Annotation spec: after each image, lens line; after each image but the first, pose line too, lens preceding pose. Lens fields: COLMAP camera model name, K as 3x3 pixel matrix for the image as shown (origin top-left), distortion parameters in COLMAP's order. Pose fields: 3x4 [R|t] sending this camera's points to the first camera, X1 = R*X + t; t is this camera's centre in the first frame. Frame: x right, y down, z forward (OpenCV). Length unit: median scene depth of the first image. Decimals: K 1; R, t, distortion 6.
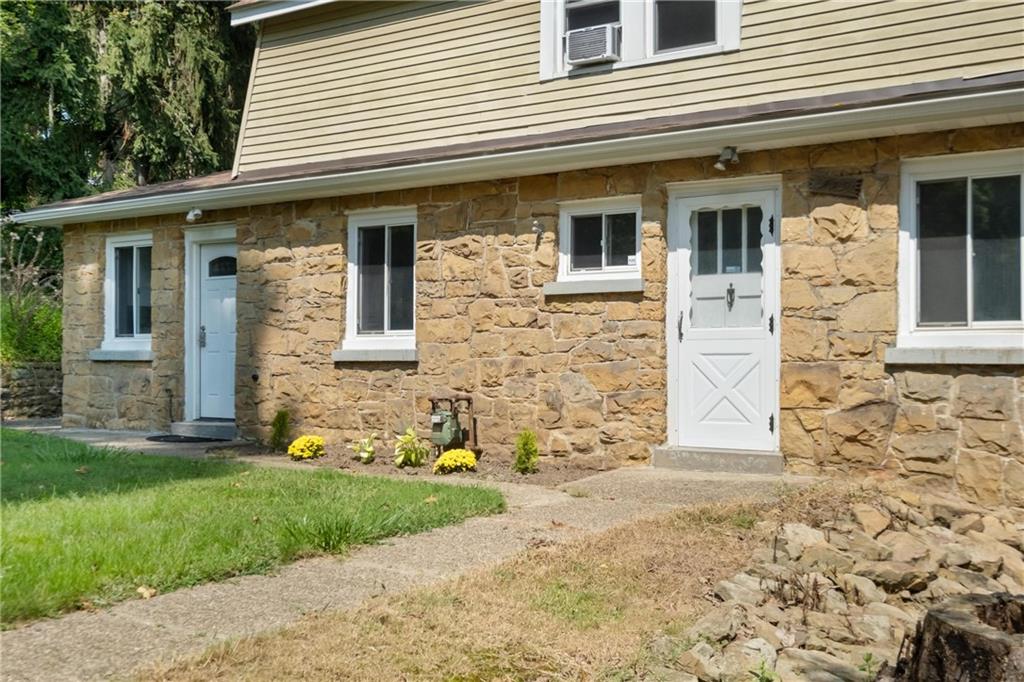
lens RADIAL K [[1072.7, 0, 510.3], [0, 1072.7, 343.0], [0, 0, 1]] dist [-0.012226, 0.000000]
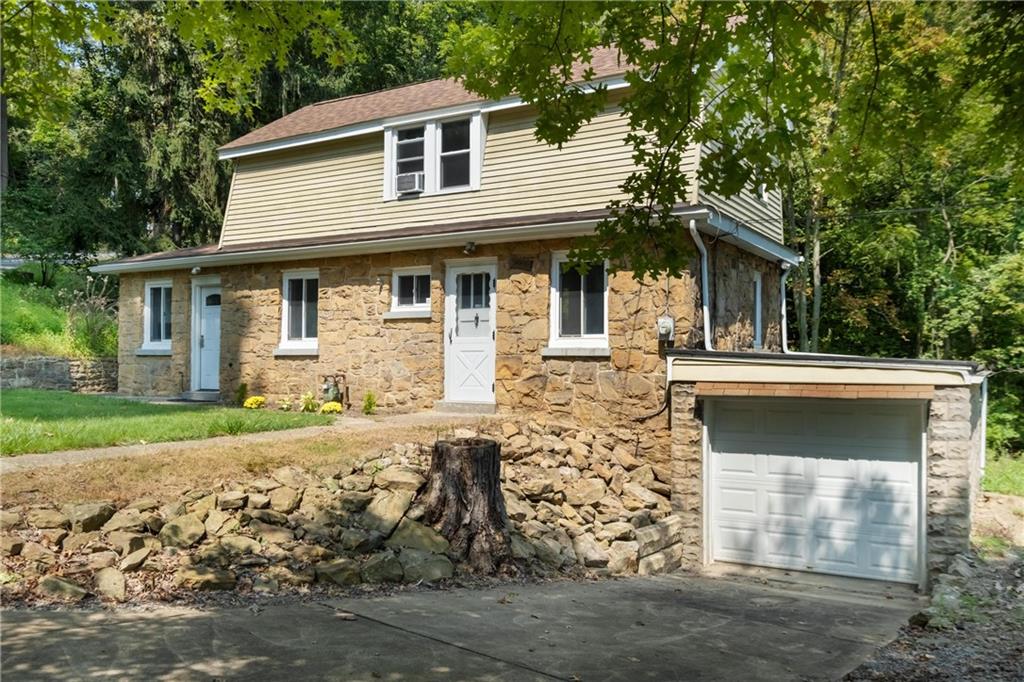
lens RADIAL K [[840.1, 0, 510.0], [0, 840.1, 347.9], [0, 0, 1]] dist [-0.008699, 0.008585]
pose [[0.999478, 0.006324, 0.031668, 0.187718], [-0.006149, 0.999965, -0.005597, 0.010566], [-0.031702, 0.005399, 0.999483, -0.407024]]
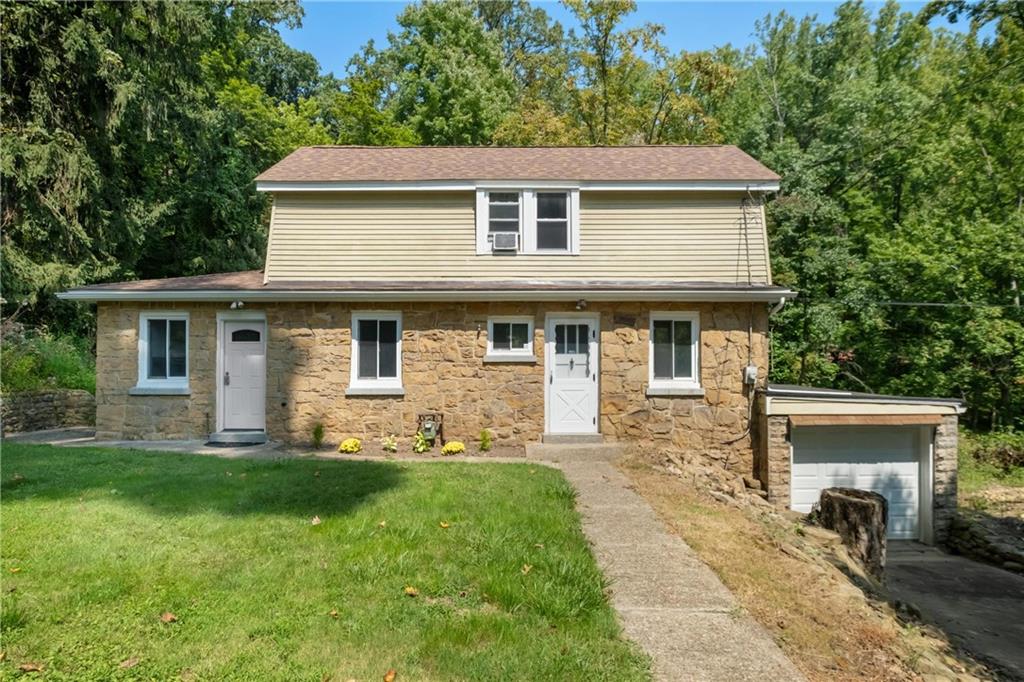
lens RADIAL K [[587.8, 0, 505.6], [0, 587.8, 349.3], [0, 0, 1]] dist [-0.005773, 0.003264]
pose [[0.839195, 0.005885, 0.543799, -0.496252], [-0.006937, 0.999976, -0.000116, -0.063062], [-0.543787, -0.003675, 0.839215, 0.040522]]
